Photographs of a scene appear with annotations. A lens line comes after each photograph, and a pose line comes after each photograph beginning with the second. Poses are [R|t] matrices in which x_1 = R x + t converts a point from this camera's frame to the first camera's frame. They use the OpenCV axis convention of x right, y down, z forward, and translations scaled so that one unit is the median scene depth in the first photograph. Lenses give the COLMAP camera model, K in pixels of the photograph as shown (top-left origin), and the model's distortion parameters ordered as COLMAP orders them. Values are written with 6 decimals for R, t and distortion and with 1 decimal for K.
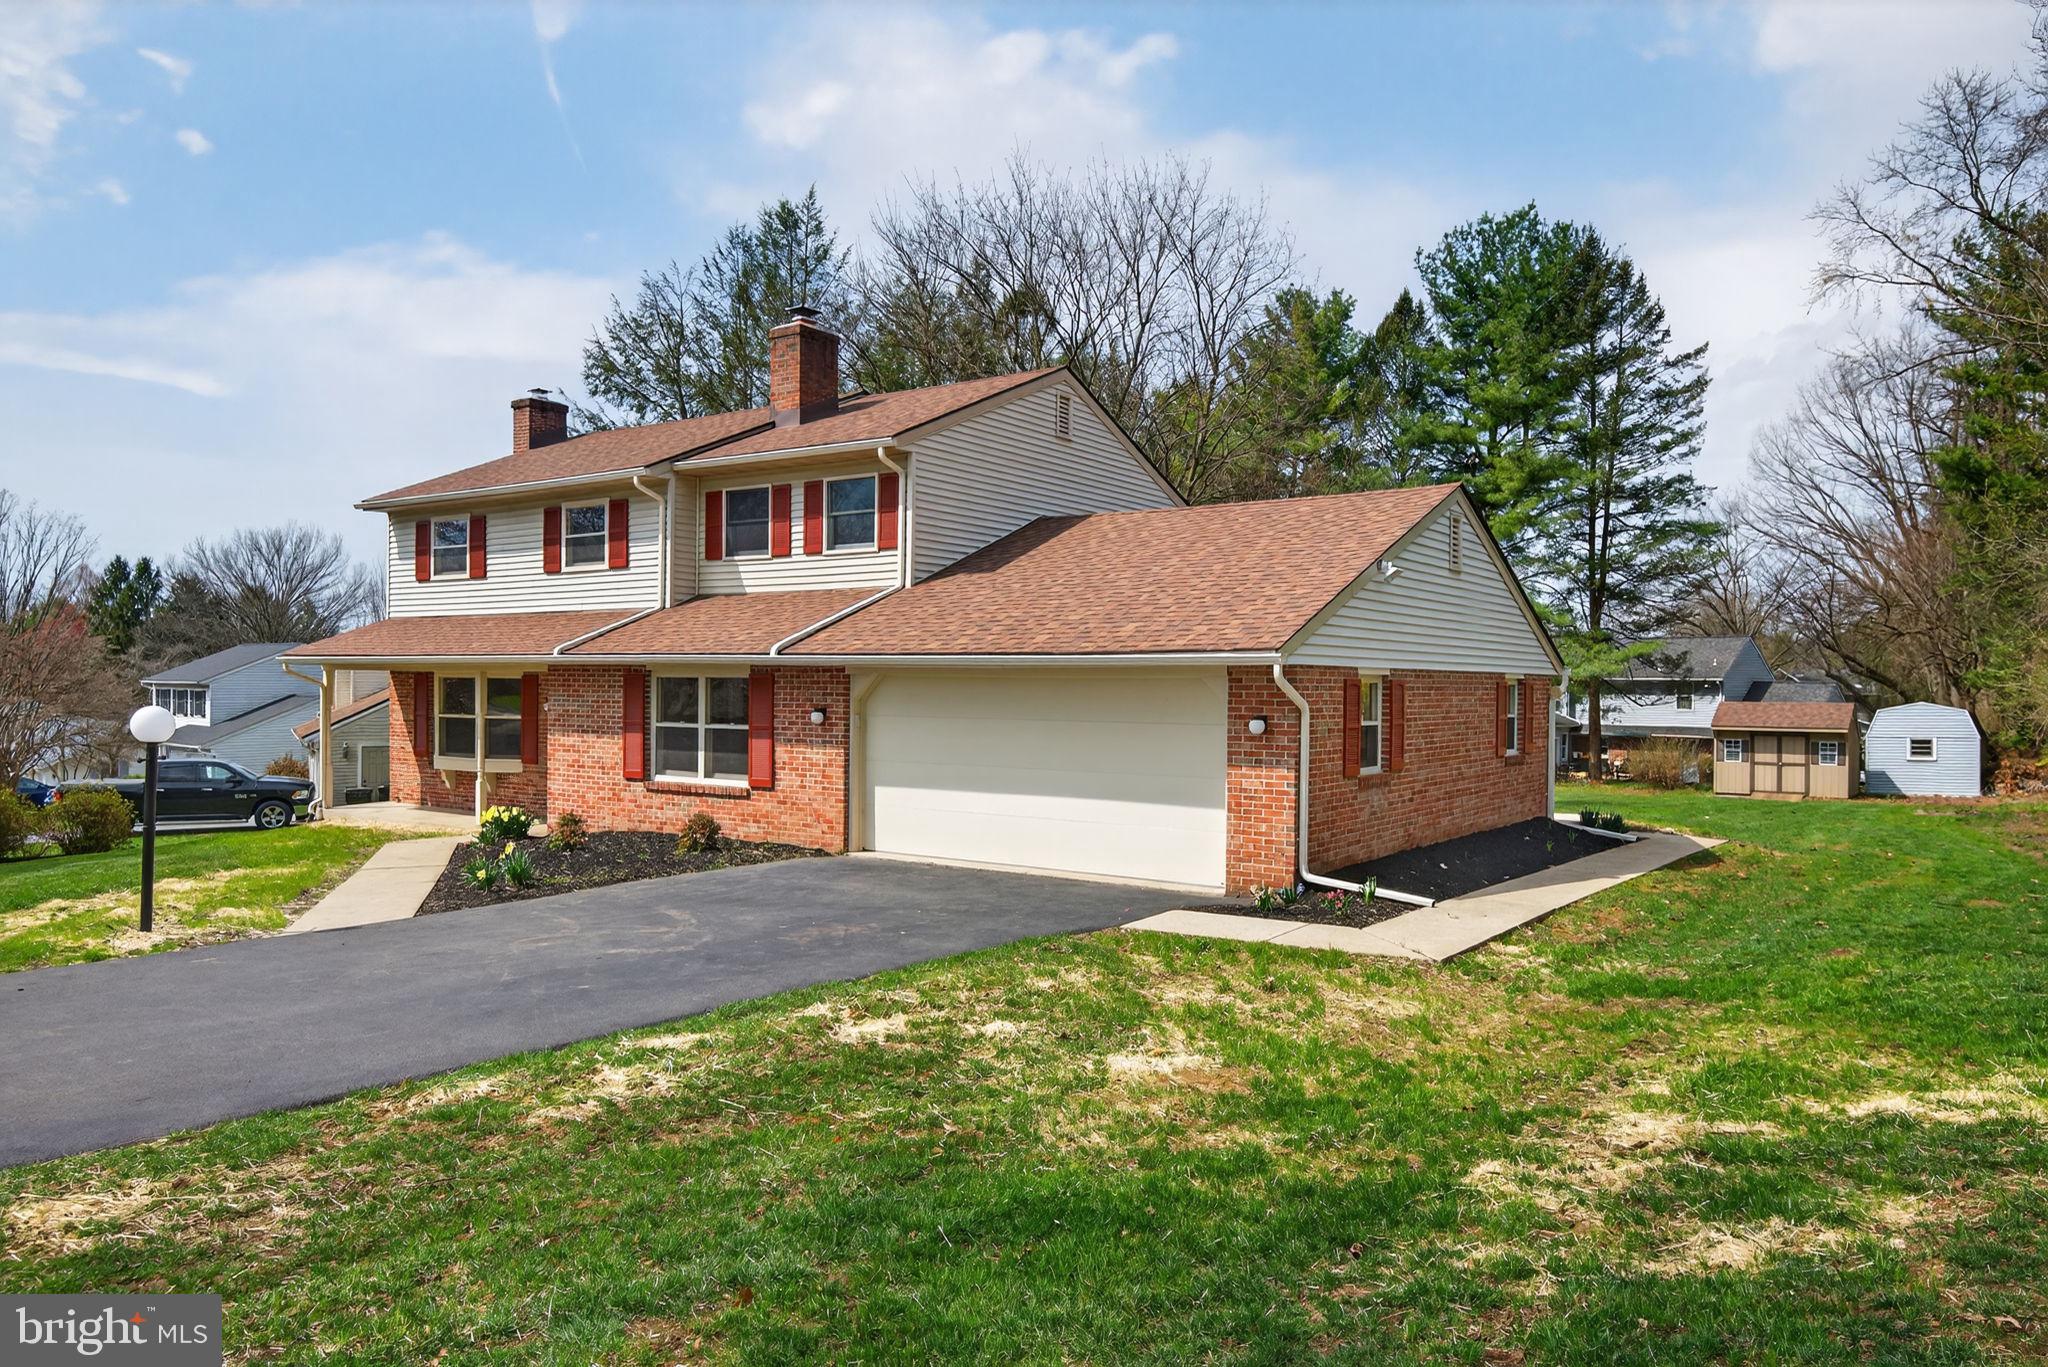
lens RADIAL K [[1358.4, 0, 1012.6], [0, 1358.4, 678.3], [0, 0, 1]] dist [0.001267, -0.004204]
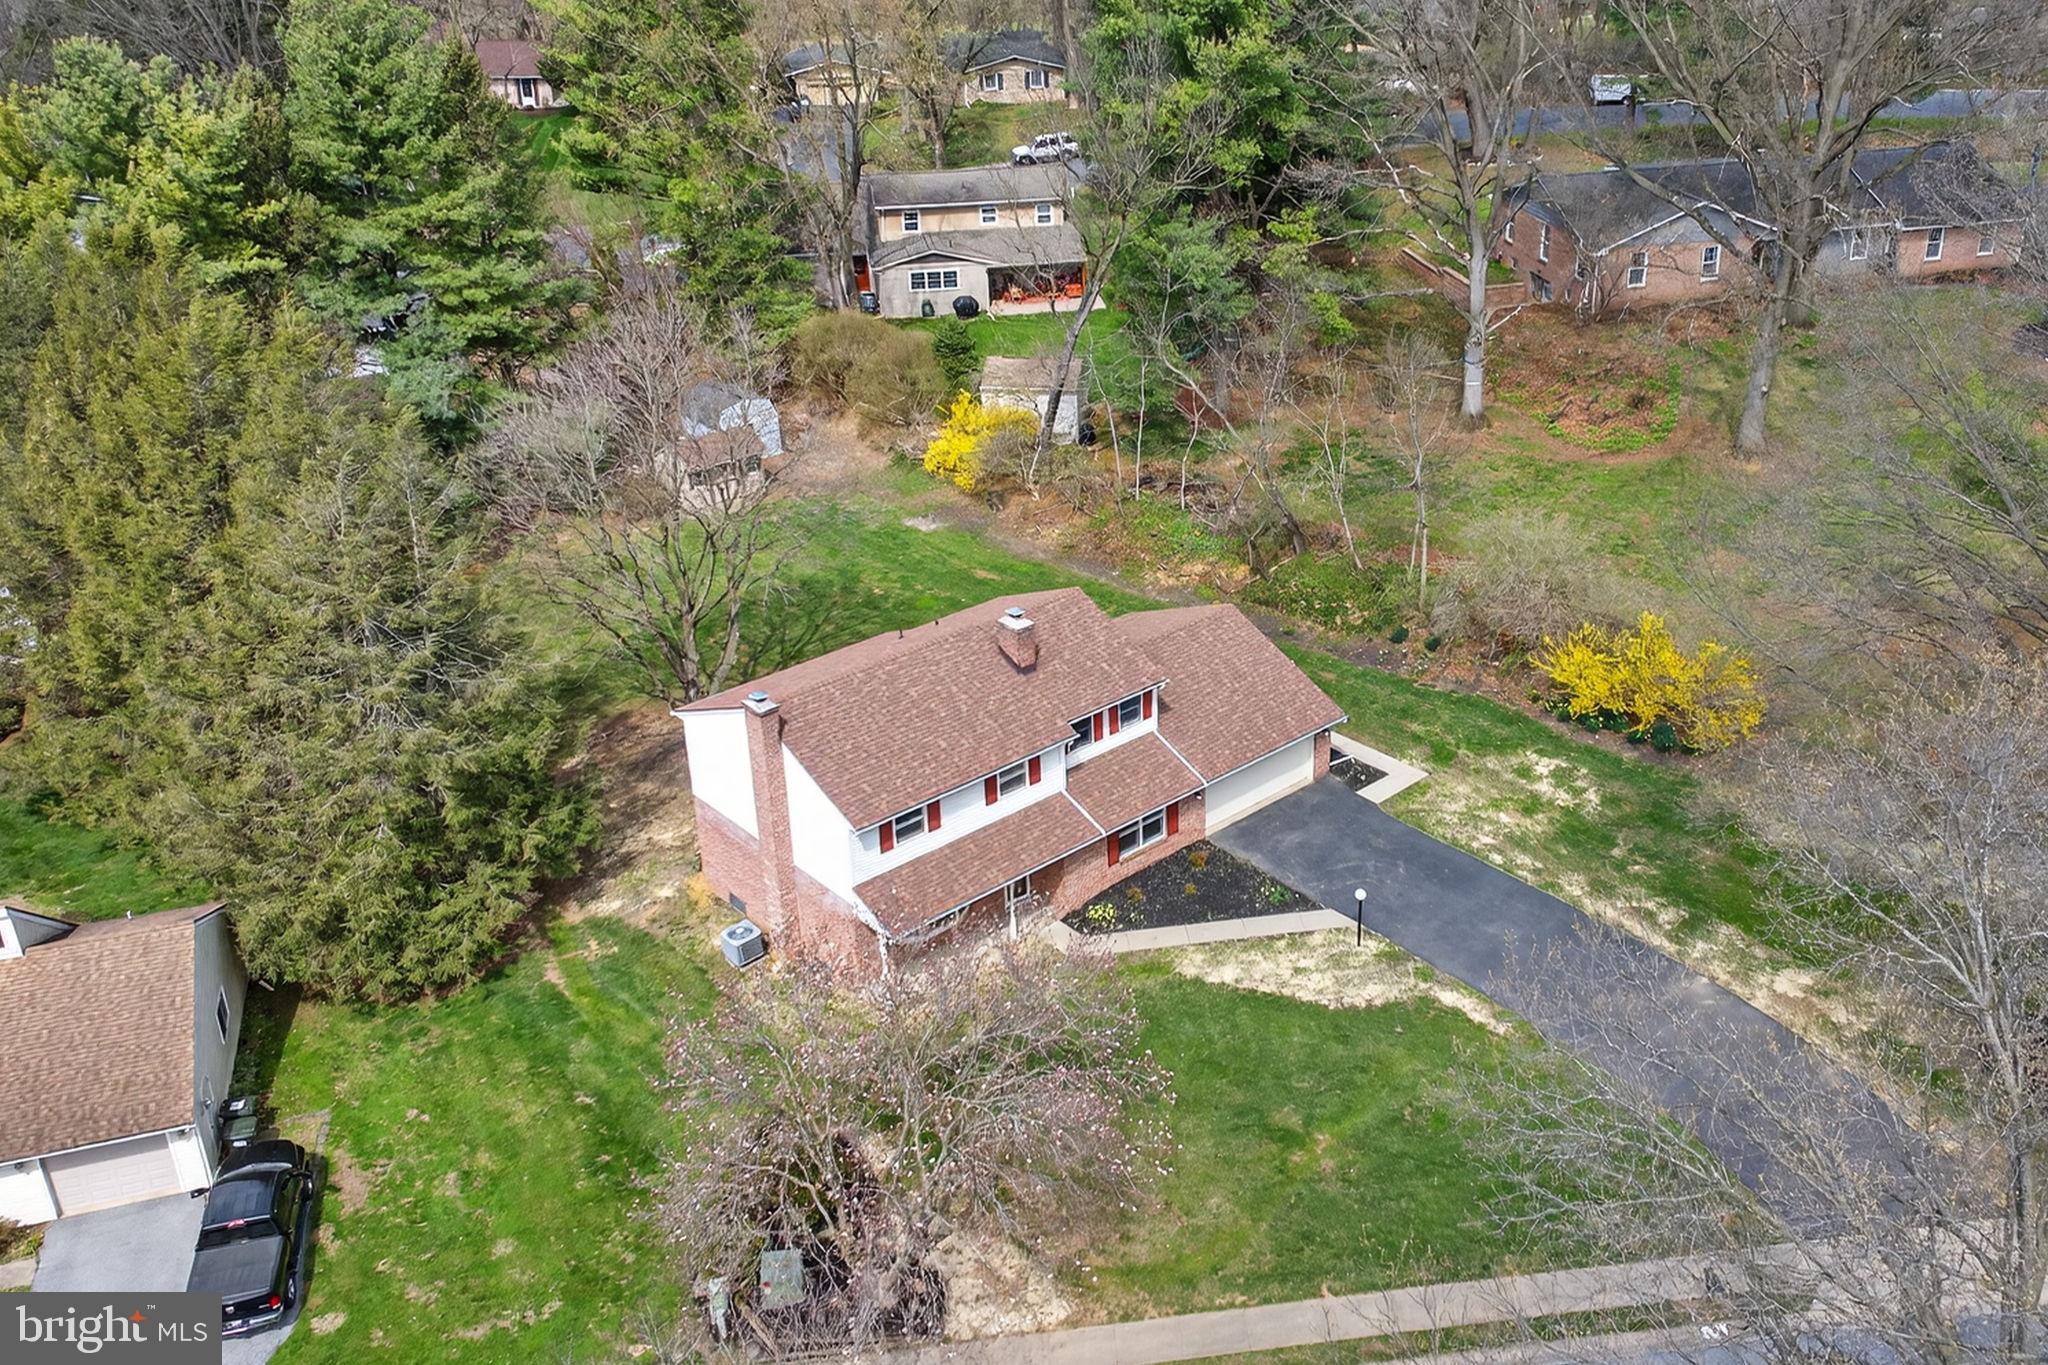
lens RADIAL K [[1959.2, 0, 1204.6], [0, 1959.2, 633.6], [0, 0, 1]] dist [0.024103, -0.018101]
pose [[0.181277, -0.433760, 0.882605, -2.671882], [-0.001832, 0.897324, 0.441369, -1.535659], [-0.983430, -0.081627, 0.161870, 0.343687]]
